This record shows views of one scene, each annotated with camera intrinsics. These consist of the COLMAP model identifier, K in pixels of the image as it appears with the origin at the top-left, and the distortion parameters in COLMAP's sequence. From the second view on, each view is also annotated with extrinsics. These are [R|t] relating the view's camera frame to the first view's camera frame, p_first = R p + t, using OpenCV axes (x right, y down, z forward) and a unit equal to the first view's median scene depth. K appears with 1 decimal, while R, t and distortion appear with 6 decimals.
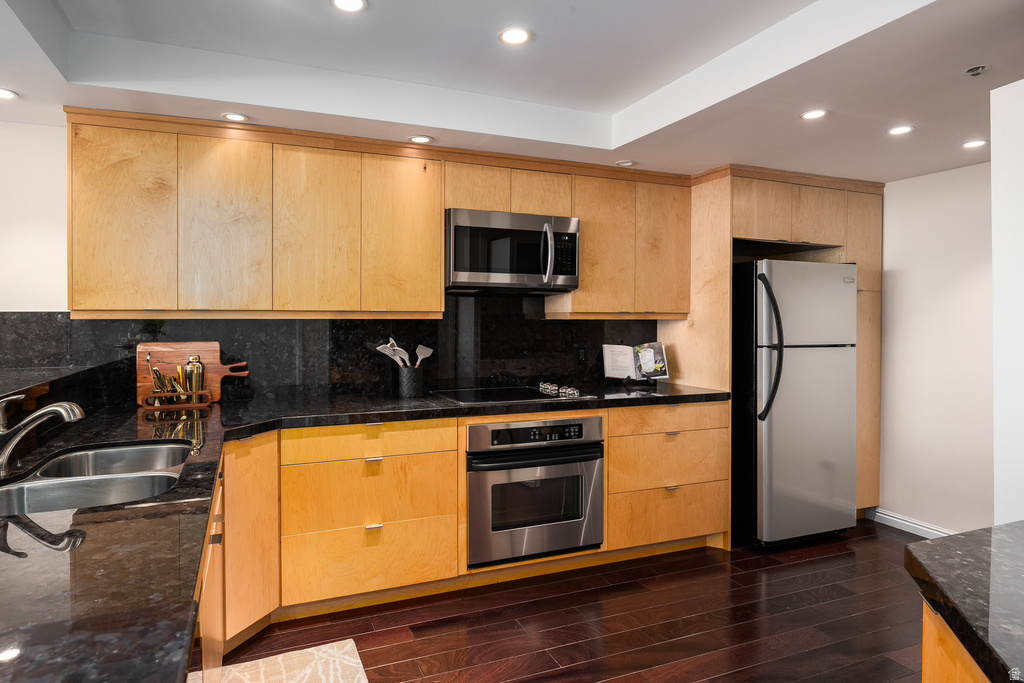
lens RADIAL K [[616.5, 0, 511.1], [0, 616.5, 321.1], [0, 0, 1]] dist [-0.000071, 0.000032]
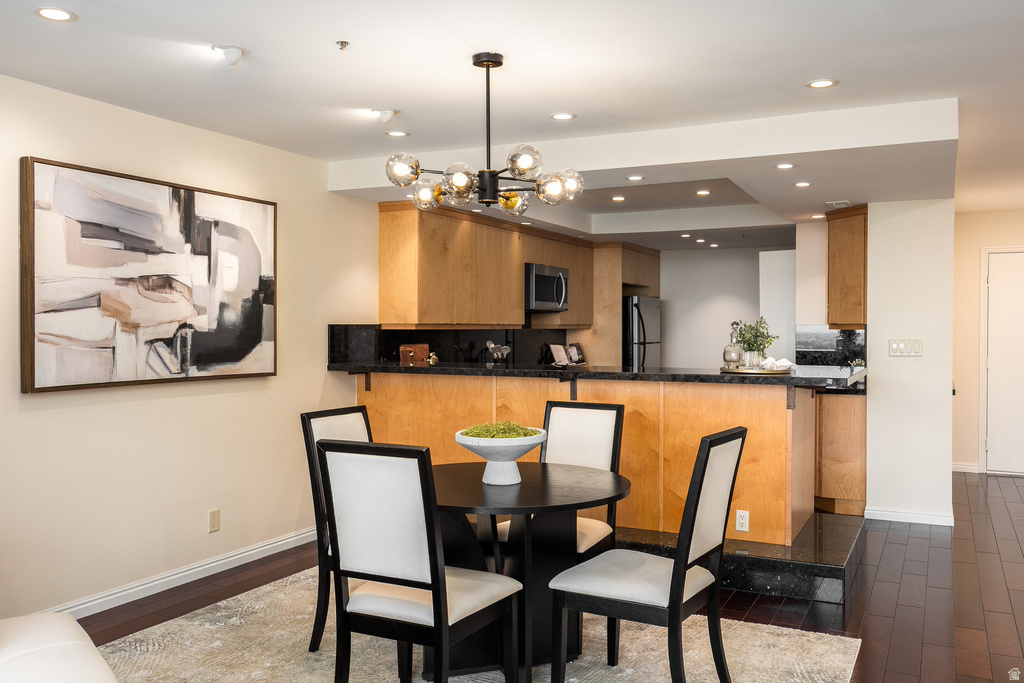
lens RADIAL K [[857.3, 0, 512.0], [0, 857.3, 341.5], [0, 0, 1]] dist [-0.005399, -0.005072]
pose [[0.762449, -0.013819, 0.646901, -1.496614], [0.006332, 0.999883, 0.013896, -0.001445], [-0.647018, -0.006499, 0.762447, -0.675033]]
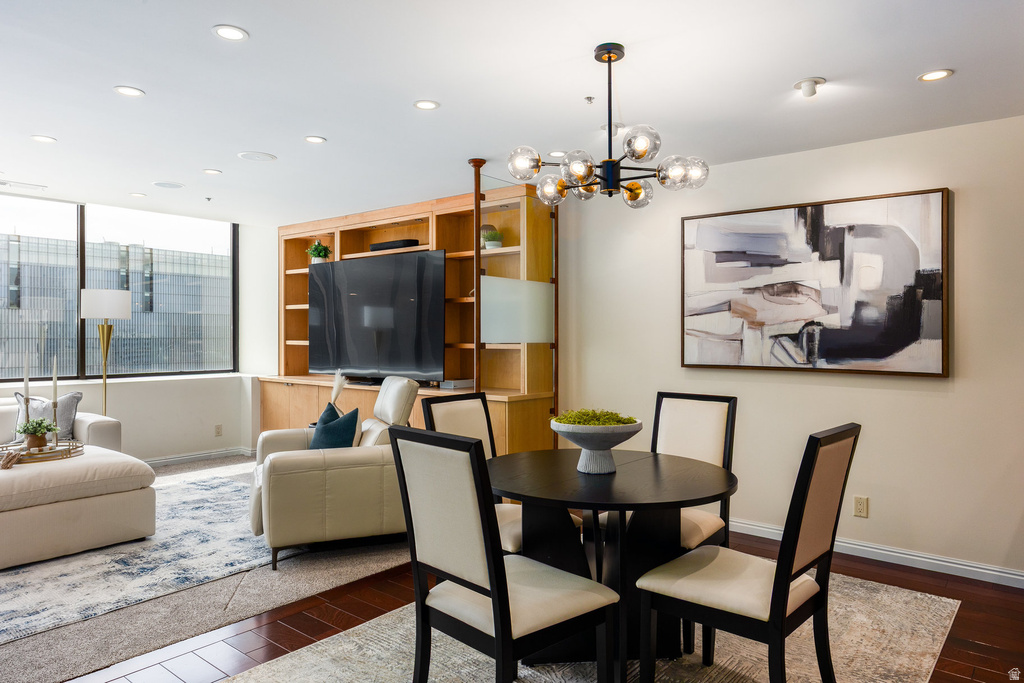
lens RADIAL K [[680.5, 0, 512.0], [0, 680.5, 341.5], [0, 0, 1]] dist [0.027492, 0.000179]
pose [[0.470684, 0.009210, -0.882254, -0.253675], [-0.009324, 0.999942, 0.005463, 0.018978], [0.882253, 0.005655, 0.470742, -0.402890]]
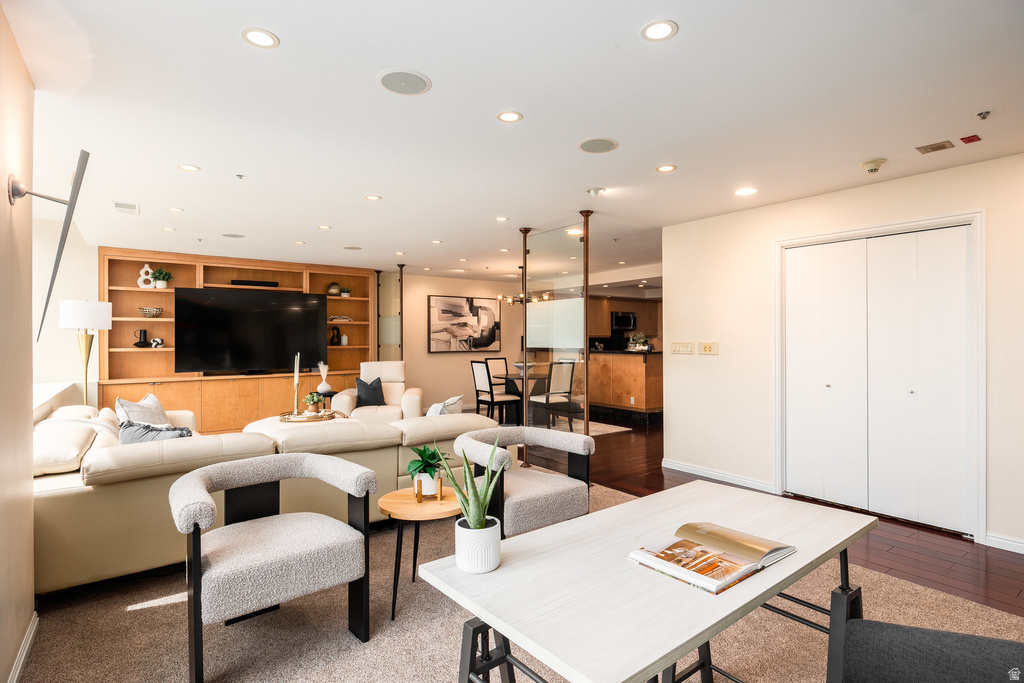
lens RADIAL K [[507.0, 0, 512.0], [0, 507.0, 341.5], [0, 0, 1]] dist [-0.000117, -0.000041]
pose [[0.972949, -0.007837, 0.230889, -1.451187], [0.008654, 0.999959, -0.002527, 0.025617], [-0.230860, 0.004457, 0.972977, -2.051871]]
